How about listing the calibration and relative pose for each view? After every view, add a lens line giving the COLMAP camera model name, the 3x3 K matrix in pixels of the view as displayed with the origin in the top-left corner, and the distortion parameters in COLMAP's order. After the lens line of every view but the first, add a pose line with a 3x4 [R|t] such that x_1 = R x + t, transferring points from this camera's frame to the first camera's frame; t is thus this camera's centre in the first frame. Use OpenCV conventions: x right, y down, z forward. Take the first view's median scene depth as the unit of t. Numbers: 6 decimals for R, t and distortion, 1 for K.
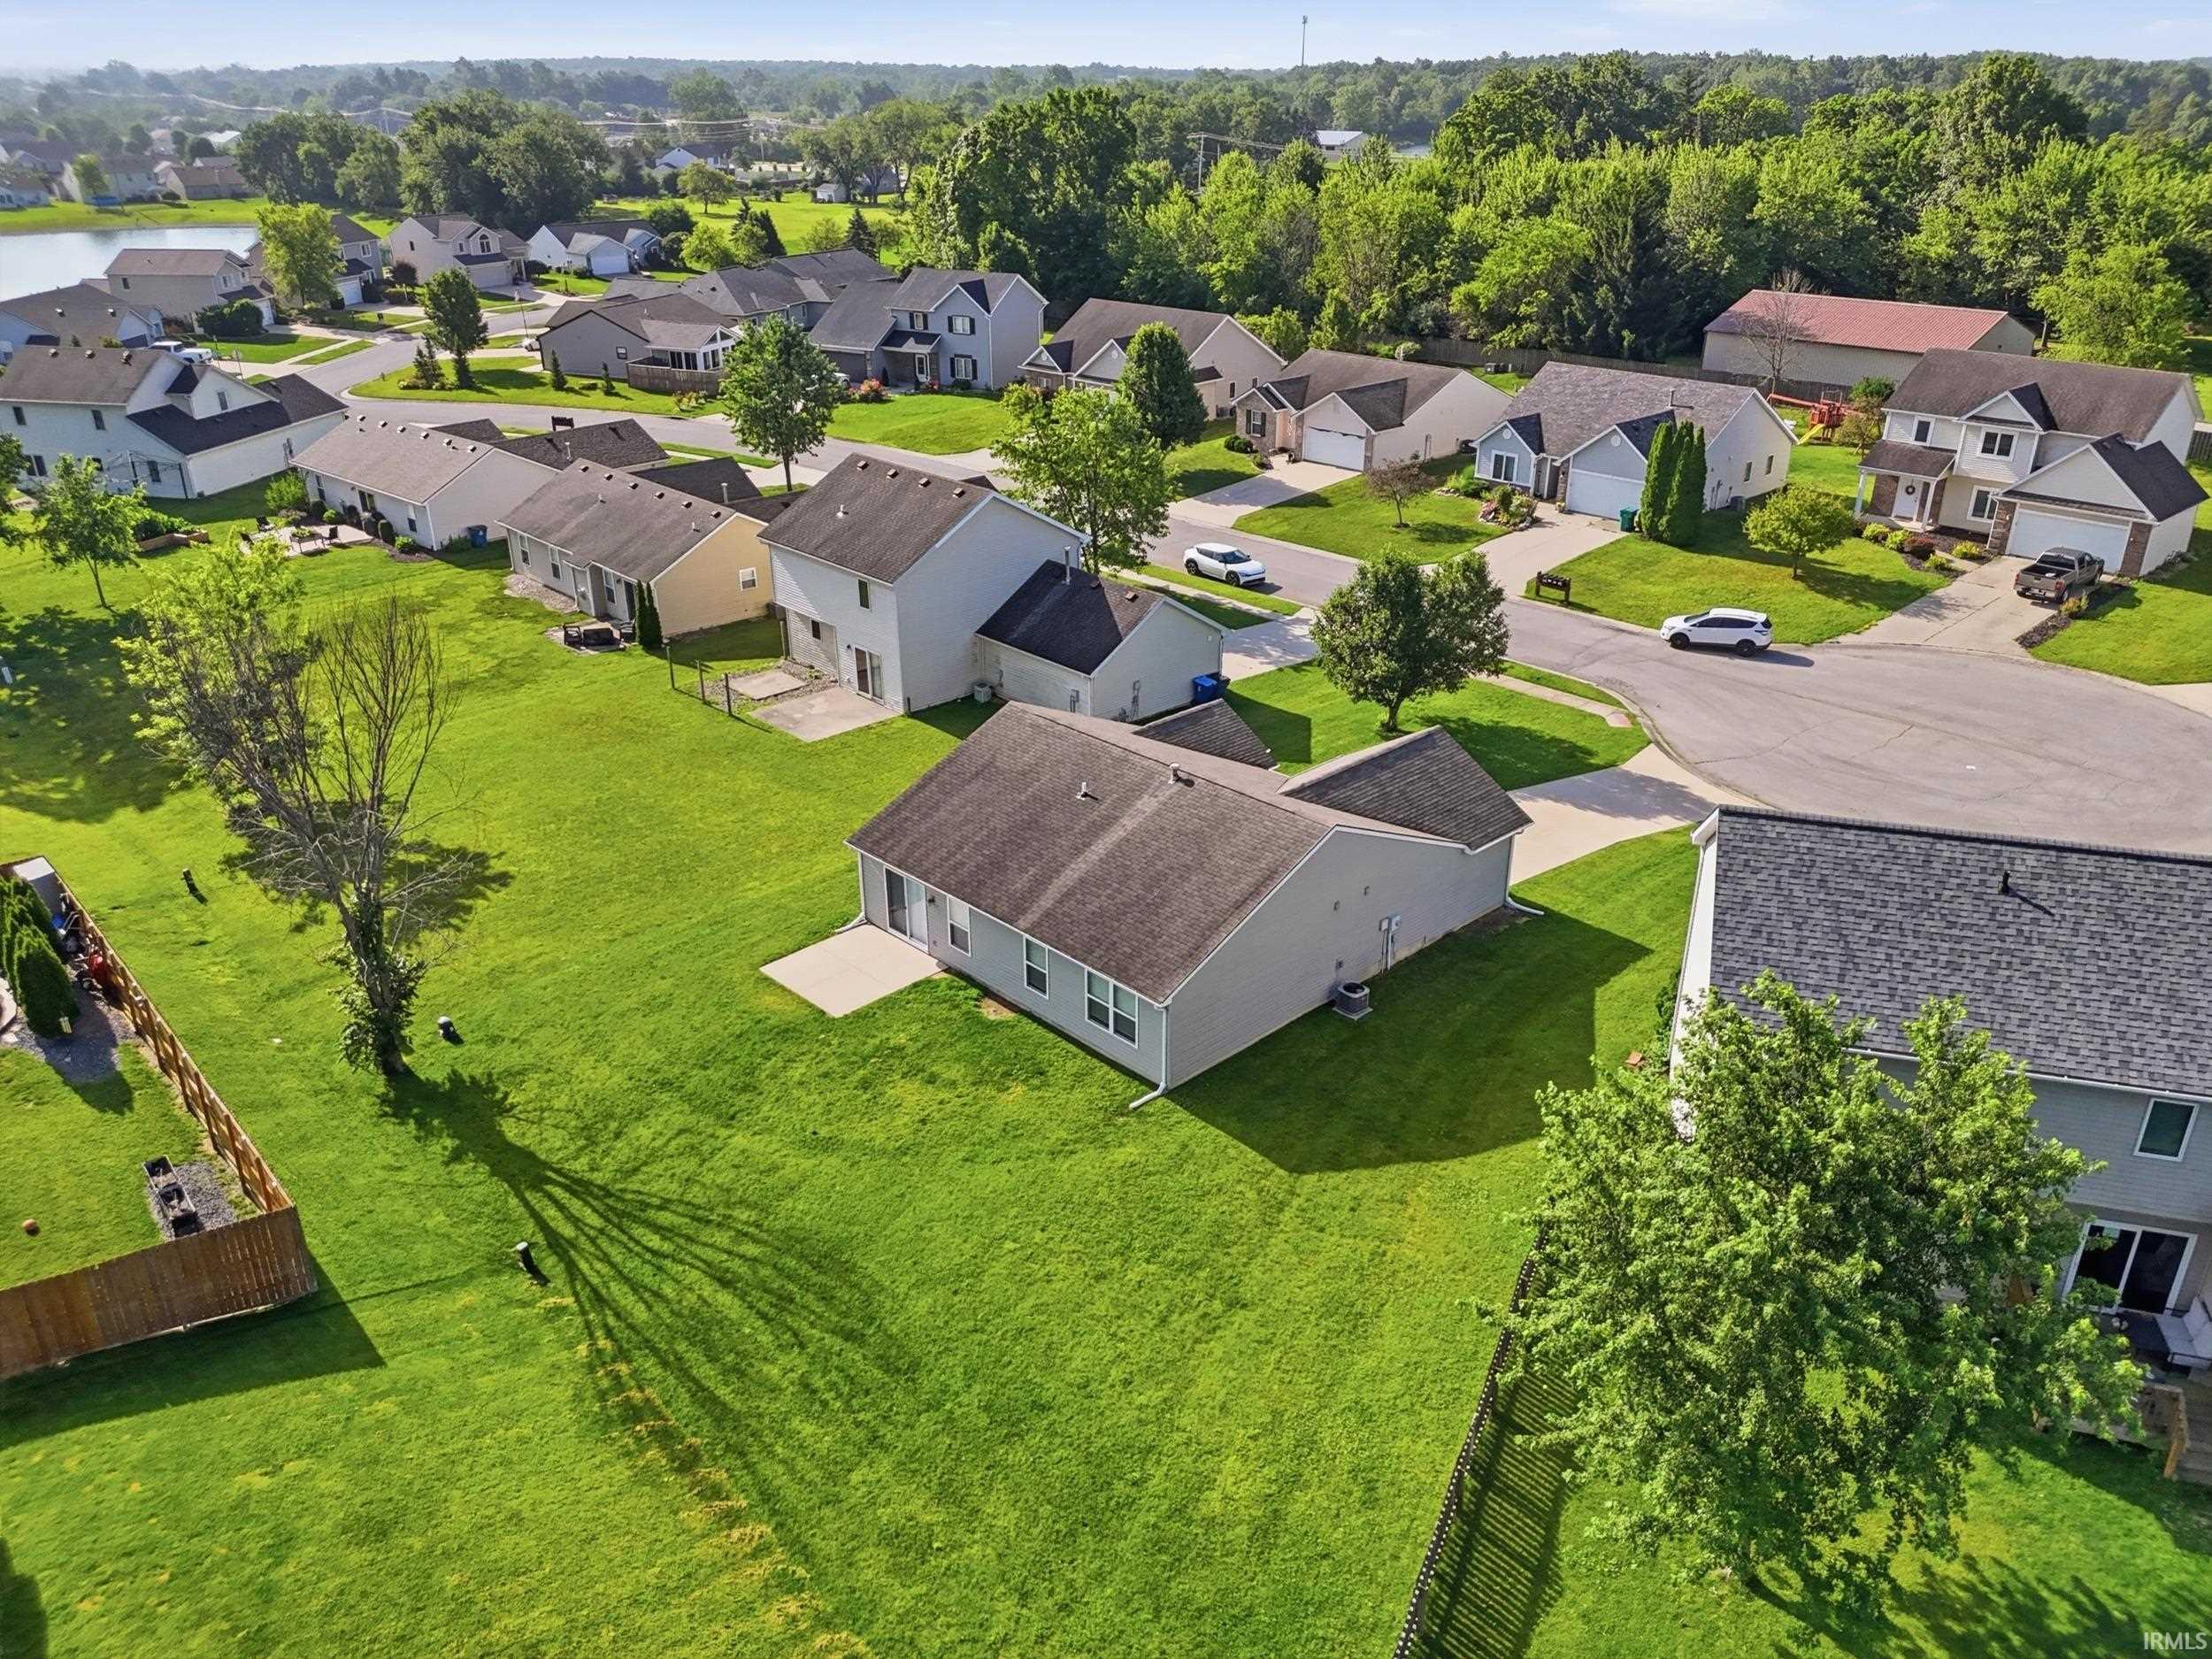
lens RADIAL K [[1632.2, 0, 1115.0], [0, 1632.2, 832.1], [0, 0, 1]] dist [0.063814, -0.065165]
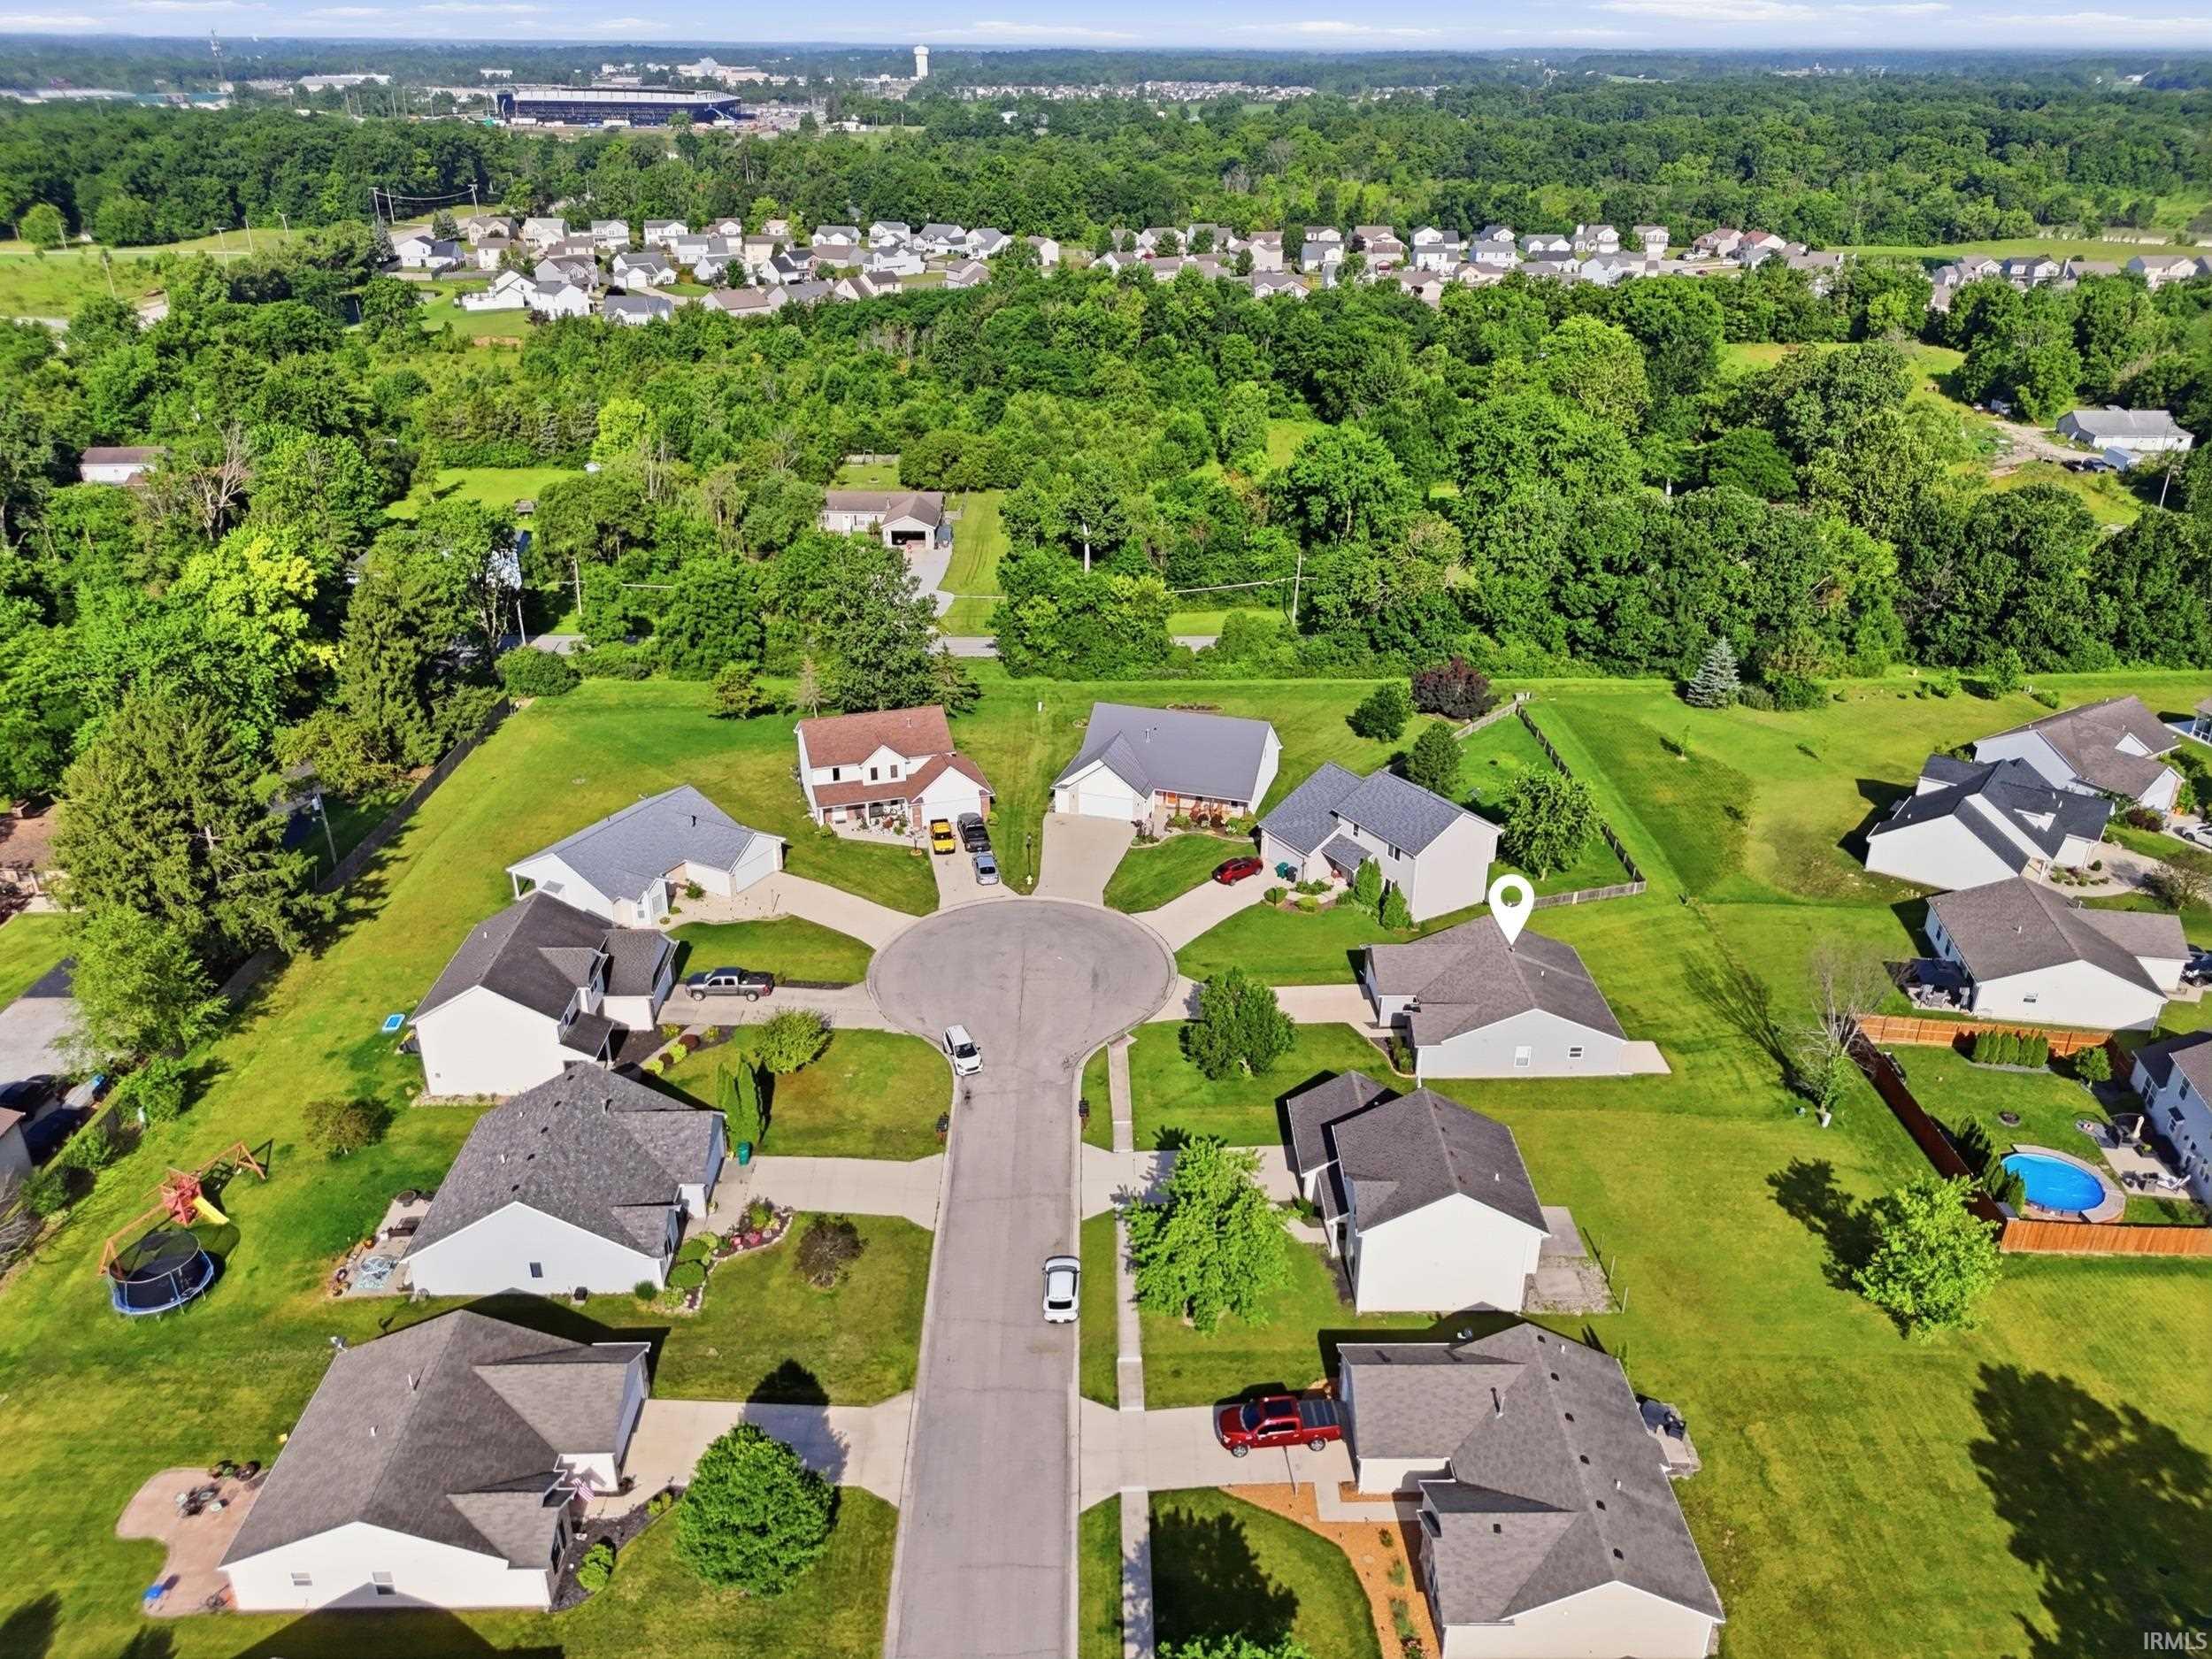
lens RADIAL K [[1632.2, 0, 1115.0], [0, 1632.2, 832.1], [0, 0, 1]] dist [0.063814, -0.065165]
pose [[-0.738215, -0.298291, 0.605030, -0.618577], [0.278887, 0.681715, 0.676377, -1.283916], [-0.614215, 0.668047, -0.420063, 1.448237]]
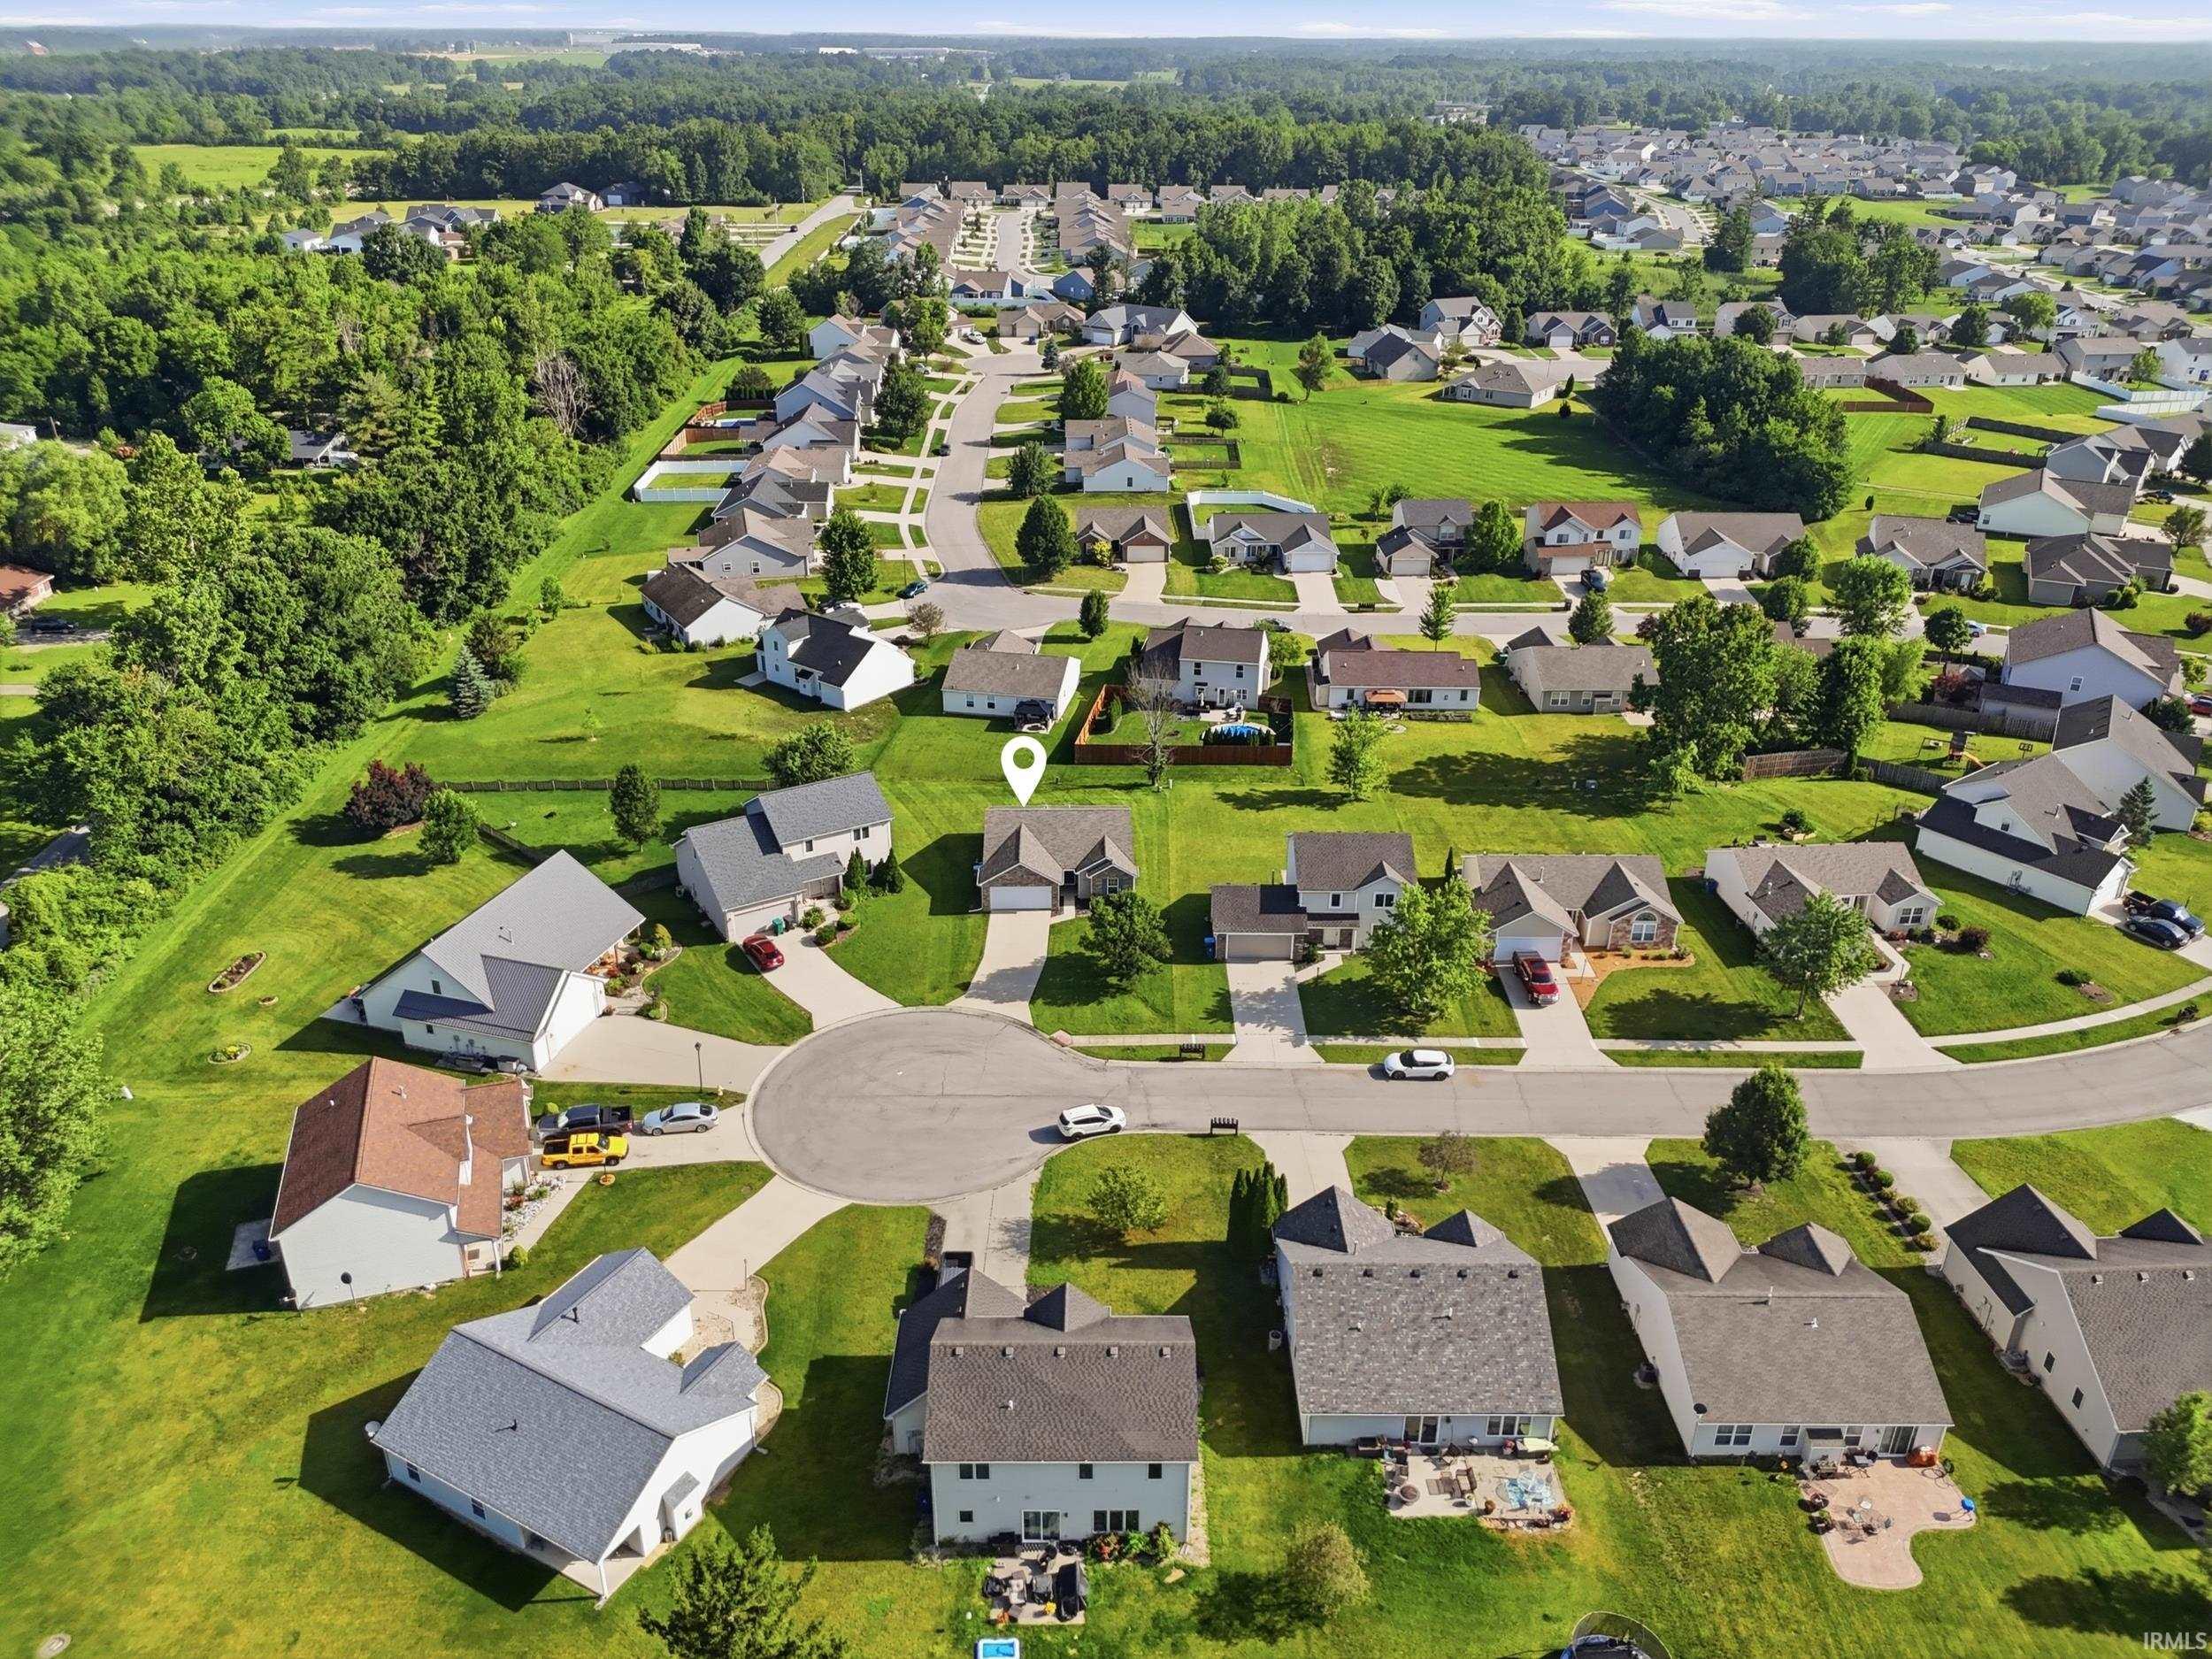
lens RADIAL K [[1632.2, 0, 1115.0], [0, 1632.2, 832.1], [0, 0, 1]] dist [0.063814, -0.065165]
pose [[-0.684074, 0.316675, -0.657084, 1.276477], [-0.308219, 0.690967, 0.653885, -1.318811], [0.661092, 0.649832, -0.375067, 1.435563]]
